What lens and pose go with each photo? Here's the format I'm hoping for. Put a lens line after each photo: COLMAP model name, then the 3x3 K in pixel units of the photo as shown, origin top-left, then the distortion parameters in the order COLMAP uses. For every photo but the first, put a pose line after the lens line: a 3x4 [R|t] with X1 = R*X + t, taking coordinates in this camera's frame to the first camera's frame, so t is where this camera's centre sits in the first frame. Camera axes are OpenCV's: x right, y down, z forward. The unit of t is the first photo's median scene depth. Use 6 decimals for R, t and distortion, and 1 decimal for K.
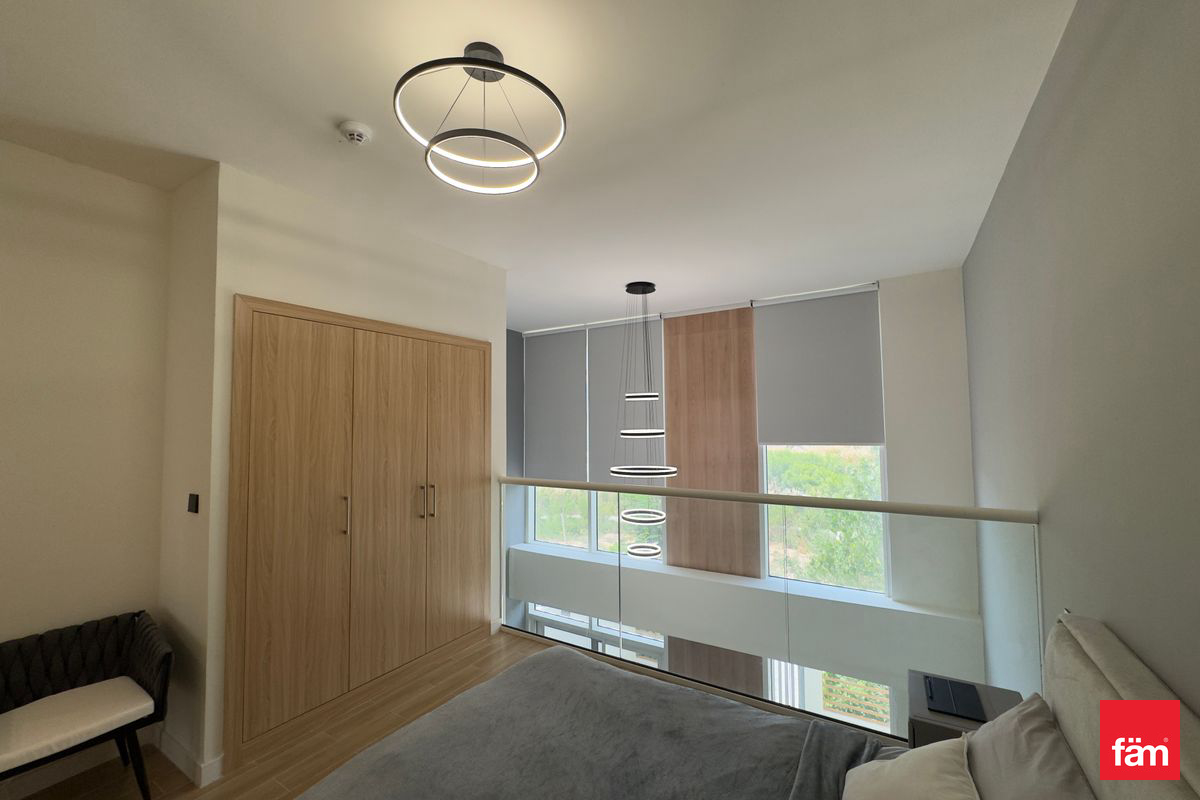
lens RADIAL K [[479.4, 0, 593.2], [0, 479.4, 401.0], [0, 0, 1]] dist [-0.001368, -0.000172]
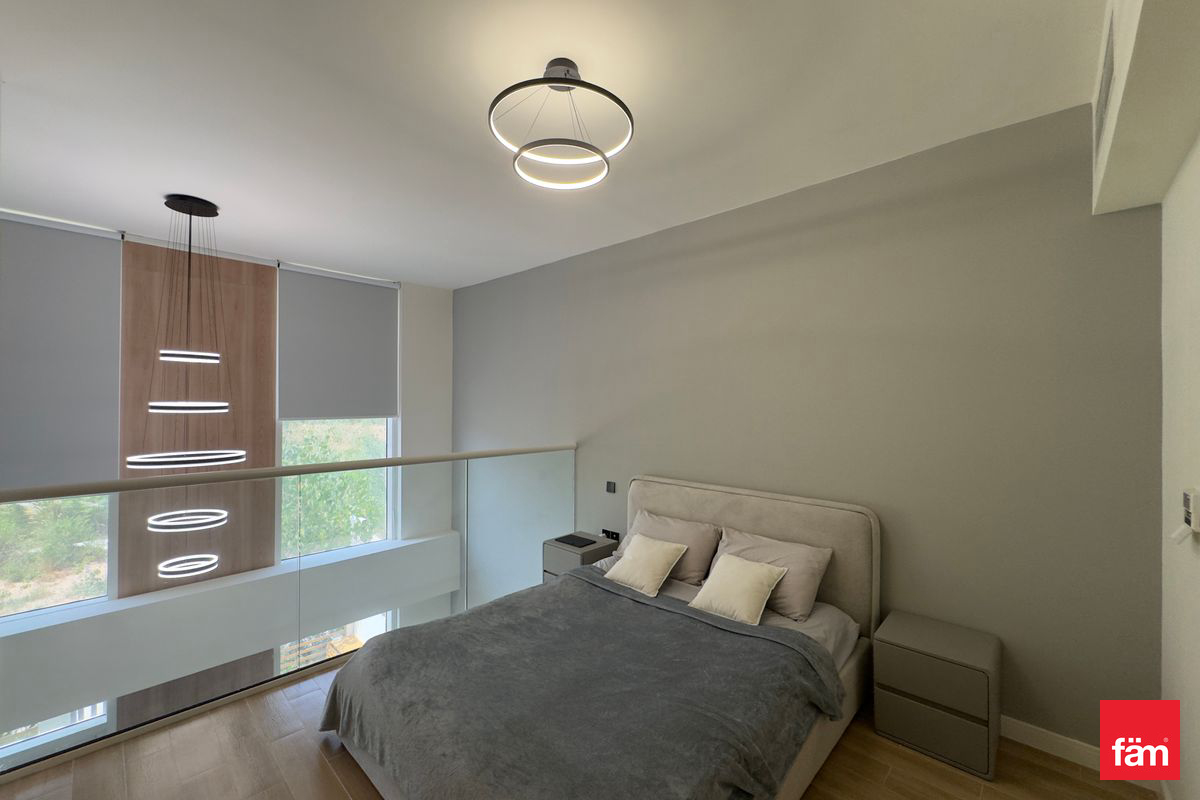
lens RADIAL K [[479.4, 0, 593.2], [0, 479.4, 401.0], [0, 0, 1]] dist [-0.001368, -0.000172]
pose [[0.218991, 0.013205, 0.975637, -0.466773], [-0.053538, 0.998565, -0.001499, 0.026265], [-0.974257, -0.051906, 0.219384, 0.239858]]
